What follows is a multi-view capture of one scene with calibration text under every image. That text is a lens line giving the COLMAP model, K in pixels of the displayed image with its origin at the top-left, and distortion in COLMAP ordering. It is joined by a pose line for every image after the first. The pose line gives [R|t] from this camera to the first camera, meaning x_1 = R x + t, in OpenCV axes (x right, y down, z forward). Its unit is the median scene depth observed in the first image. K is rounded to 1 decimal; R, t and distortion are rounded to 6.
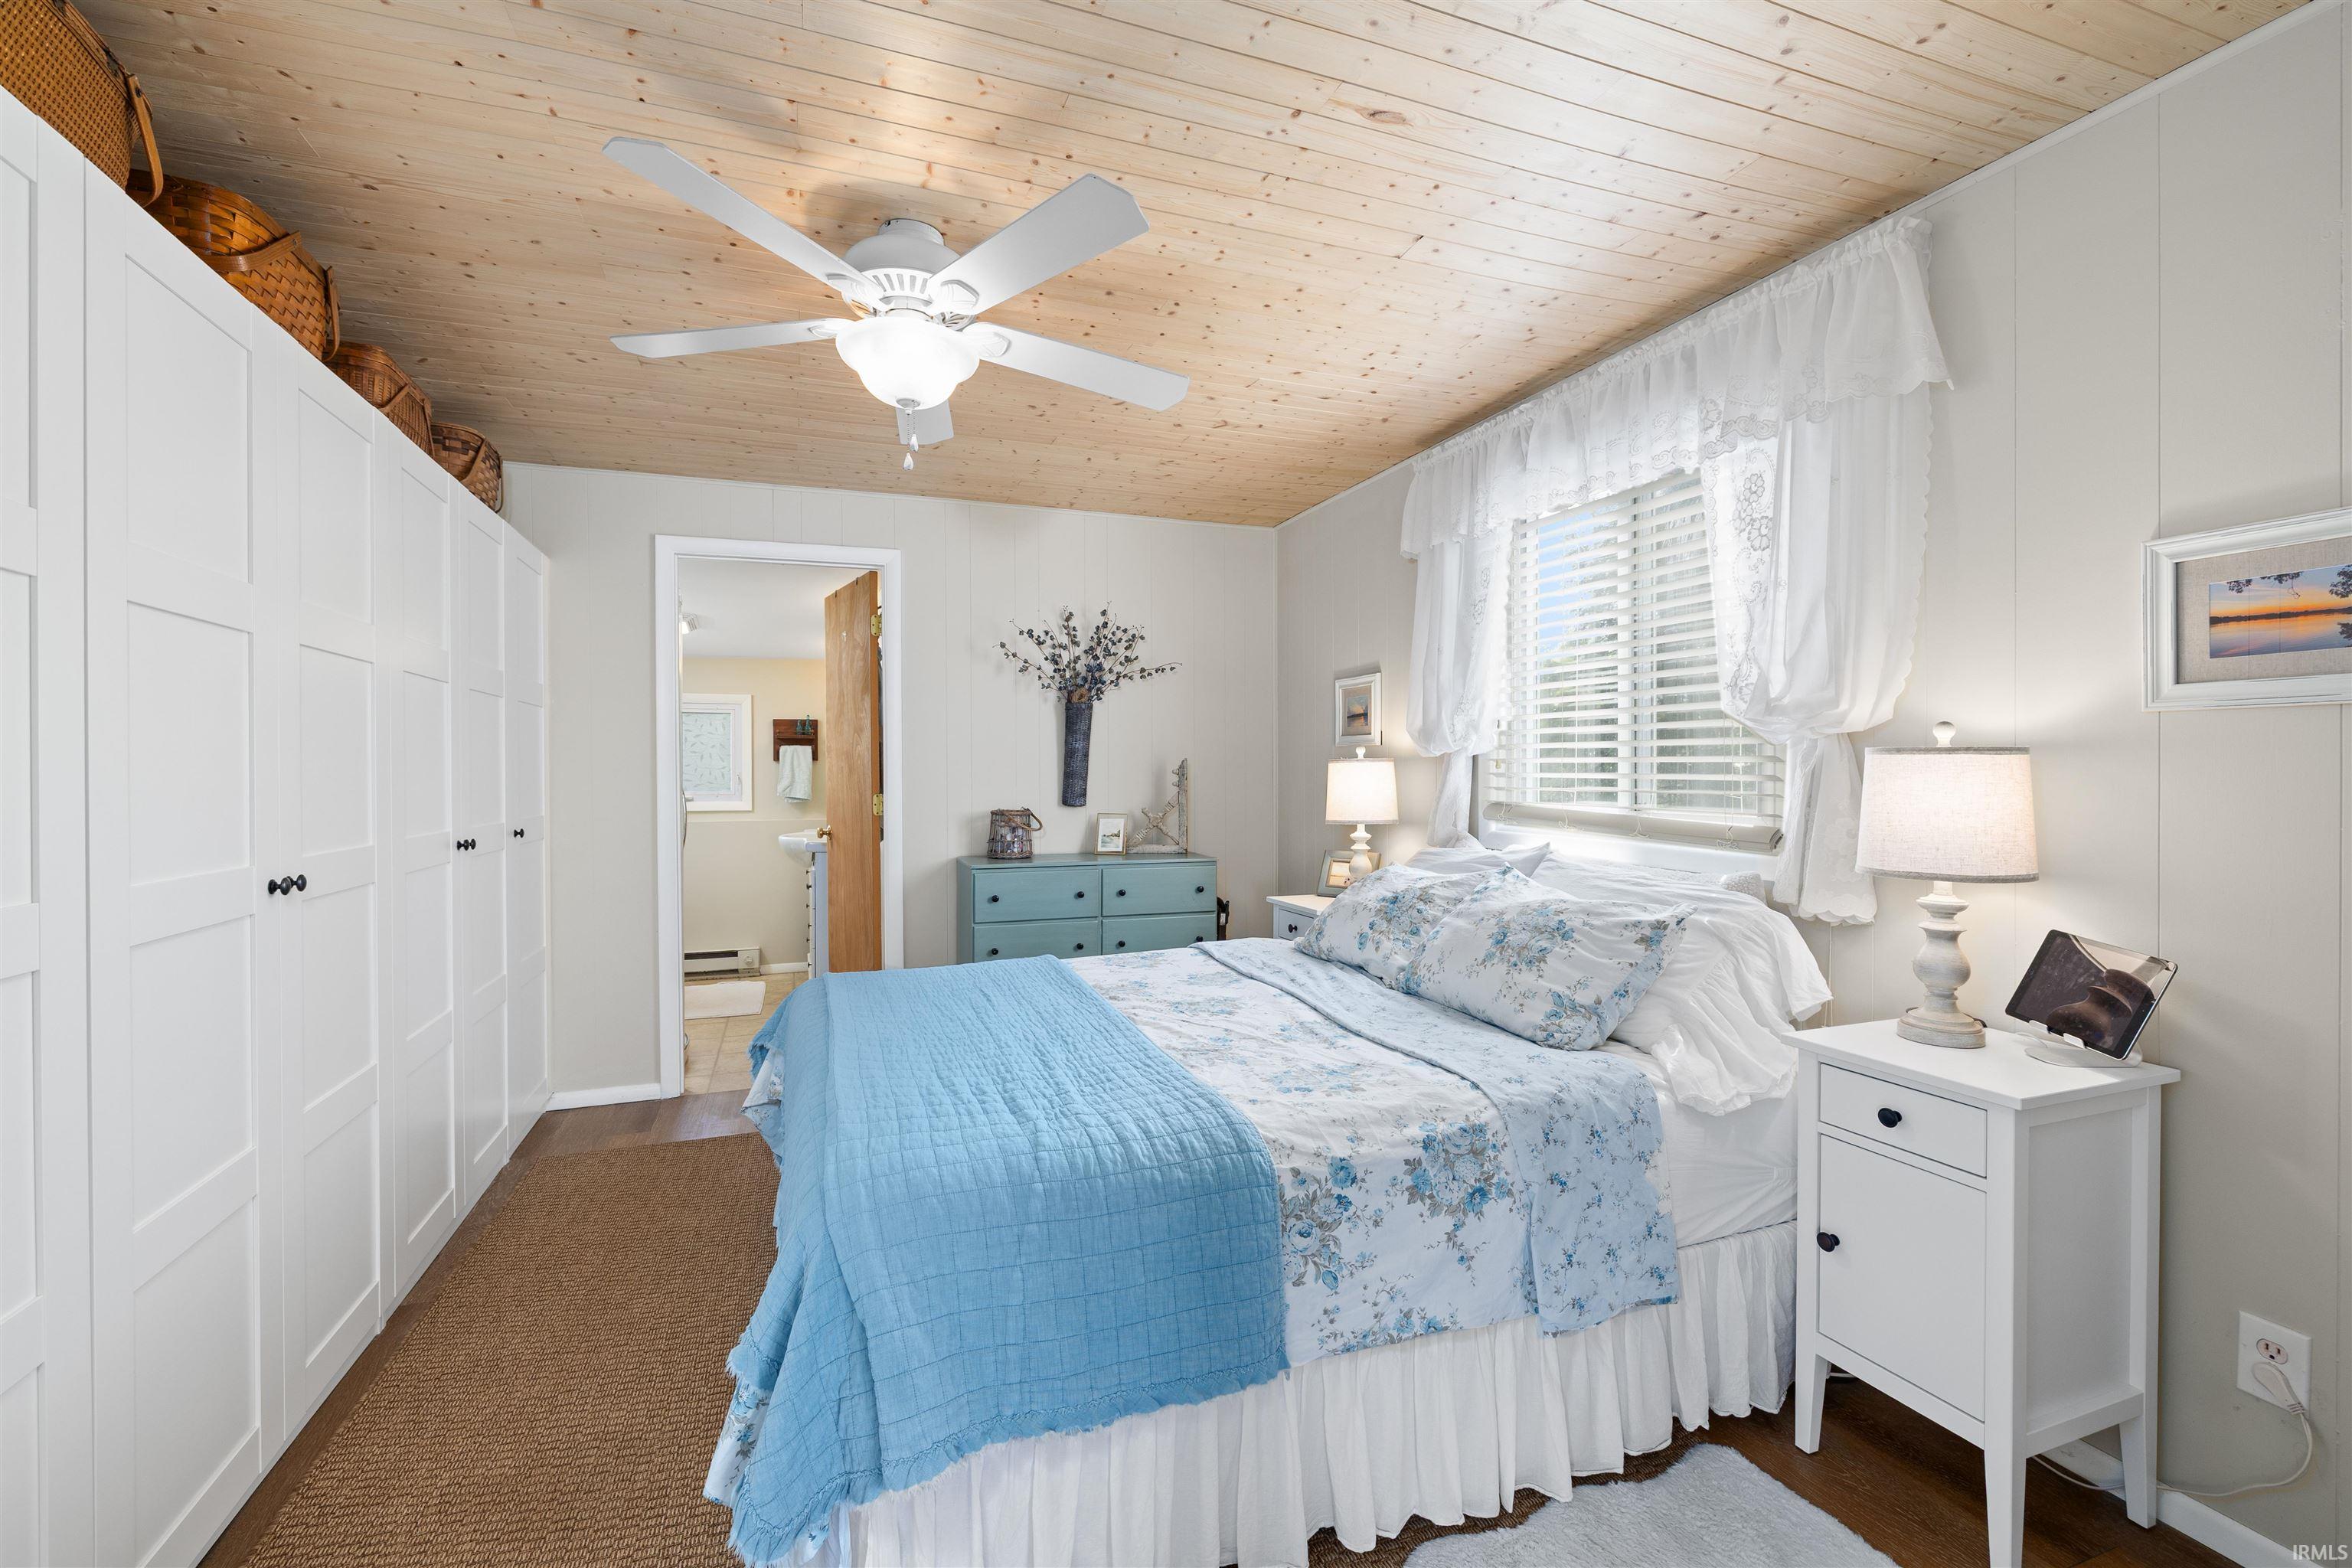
lens RADIAL K [[993.2, 0, 1118.4], [0, 993.2, 779.3], [0, 0, 1]] dist [-0.000657, -0.000092]
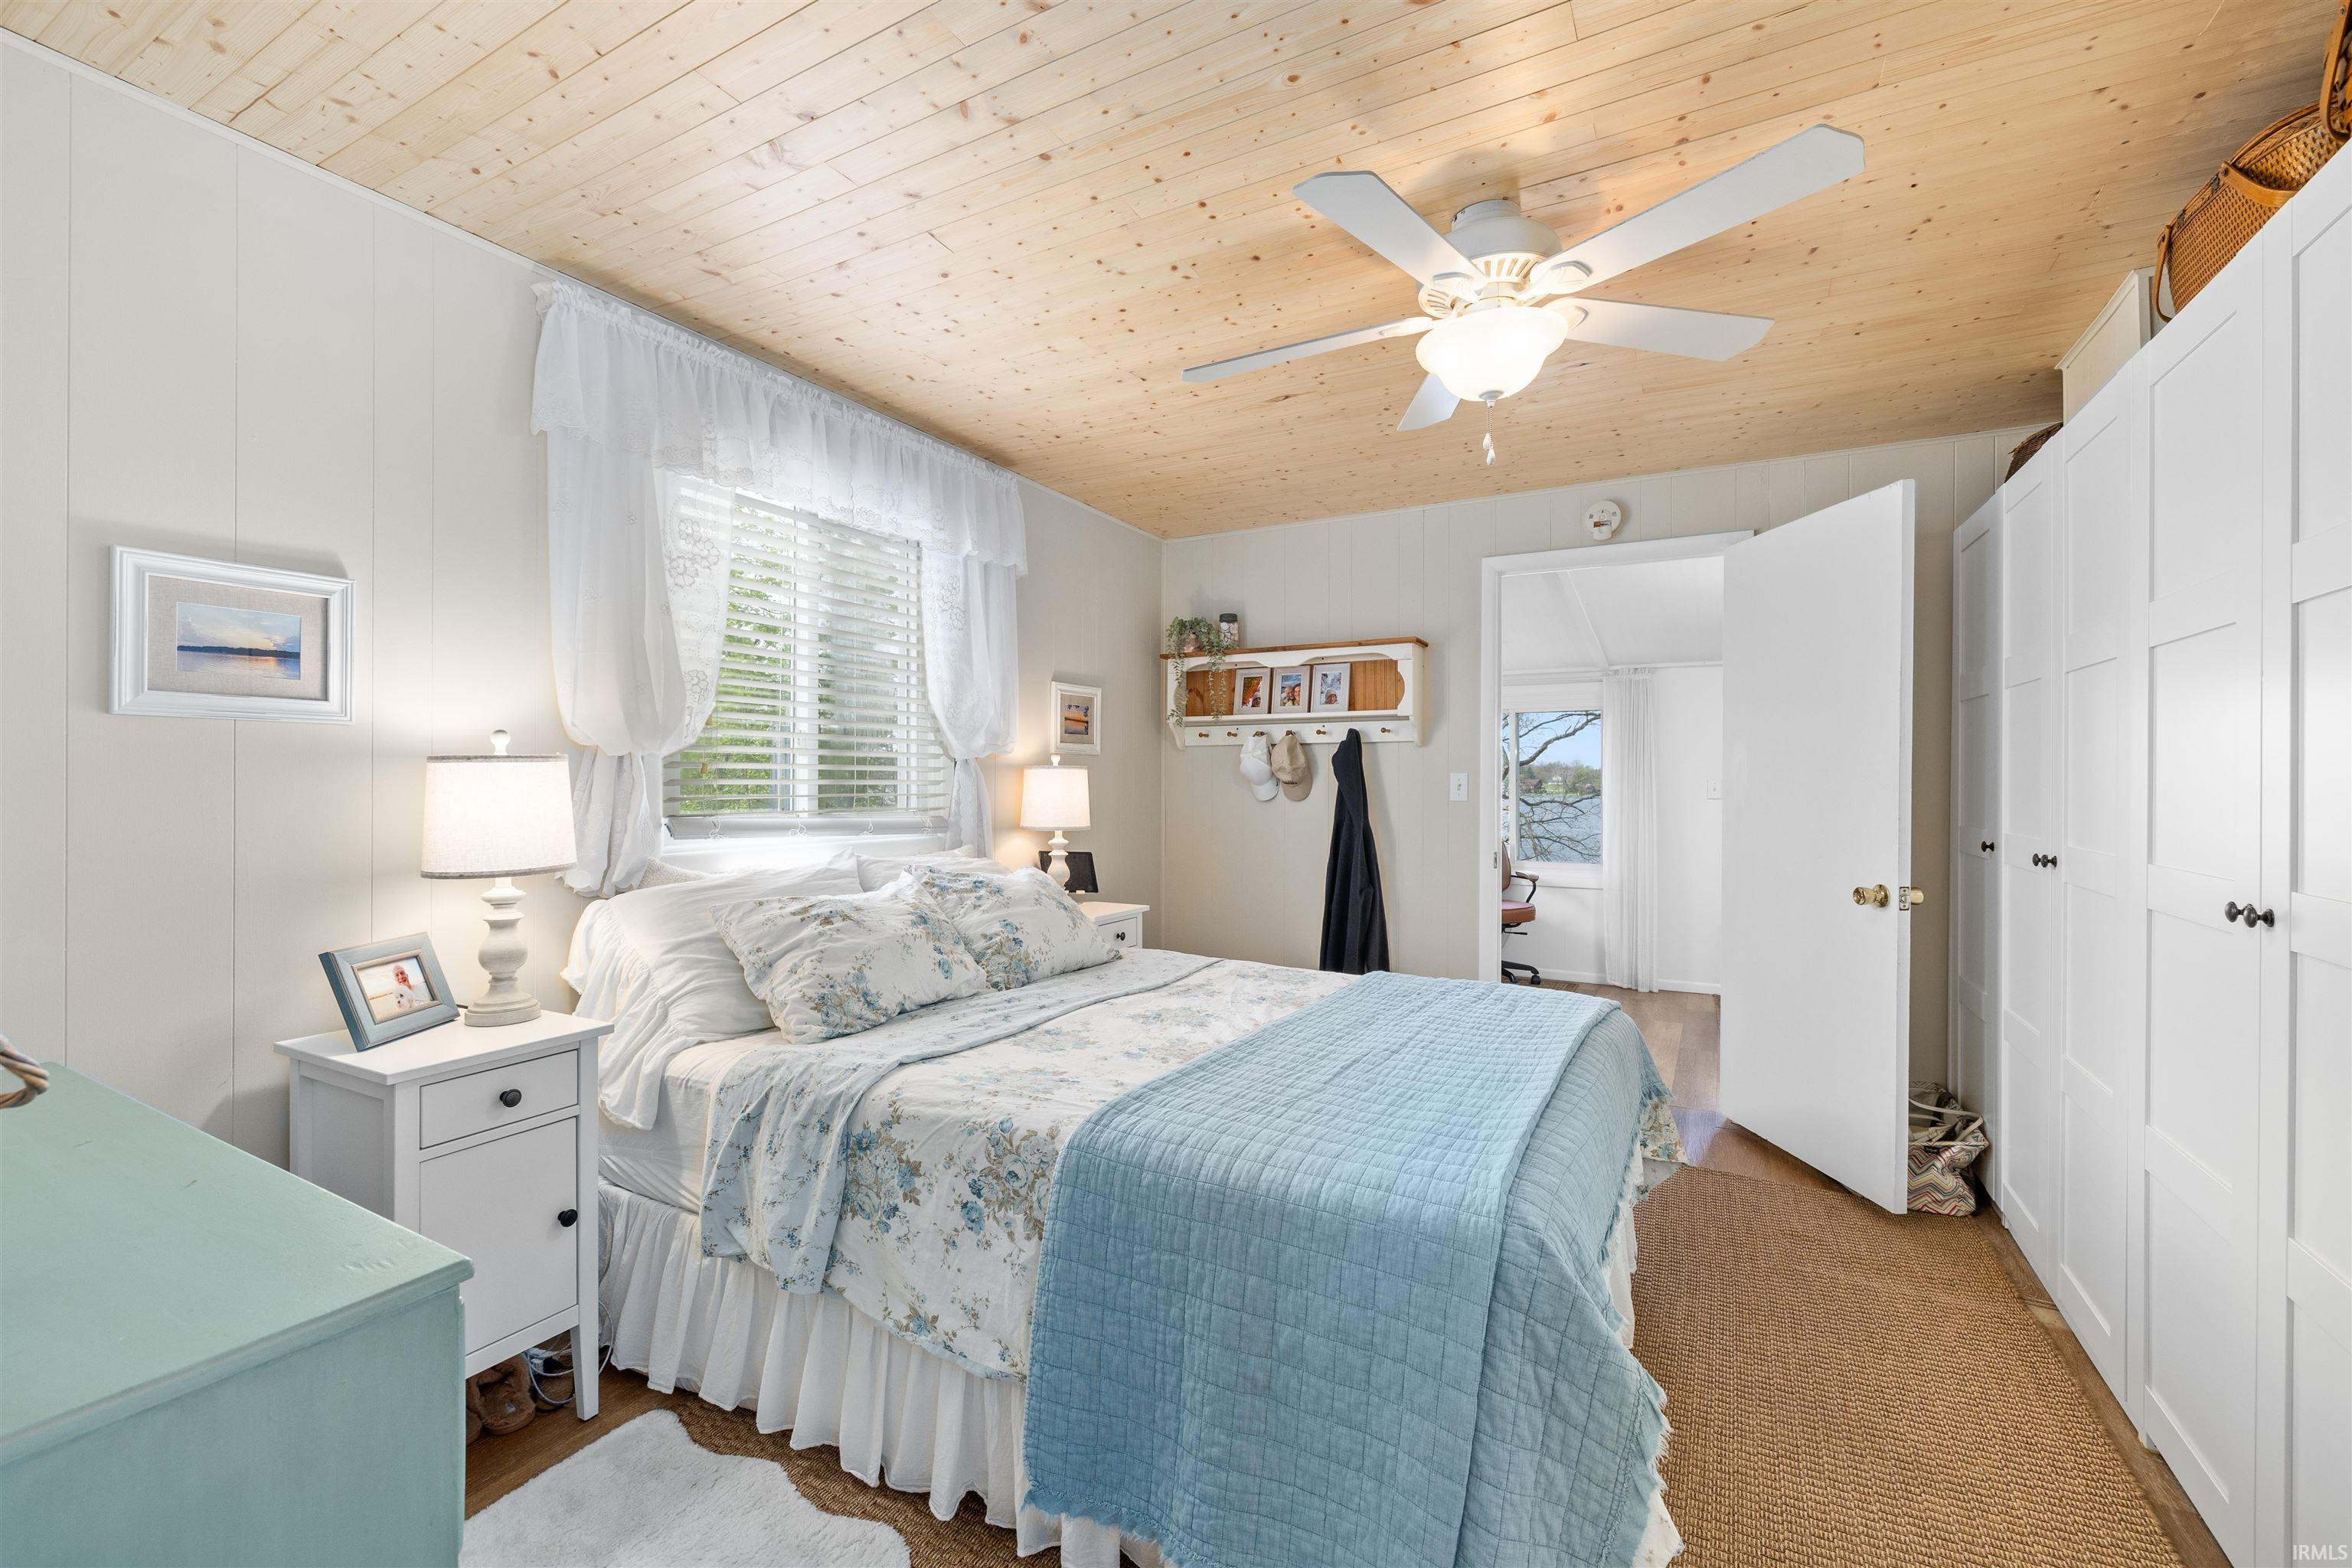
lens RADIAL K [[993.2, 0, 1118.4], [0, 993.2, 779.3], [0, 0, 1]] dist [-0.000657, -0.000092]
pose [[-0.660765, -0.003944, 0.750582, -0.597490], [0.005826, 0.999929, 0.010383, -0.019286], [-0.750570, 0.011234, -0.660695, 1.709221]]
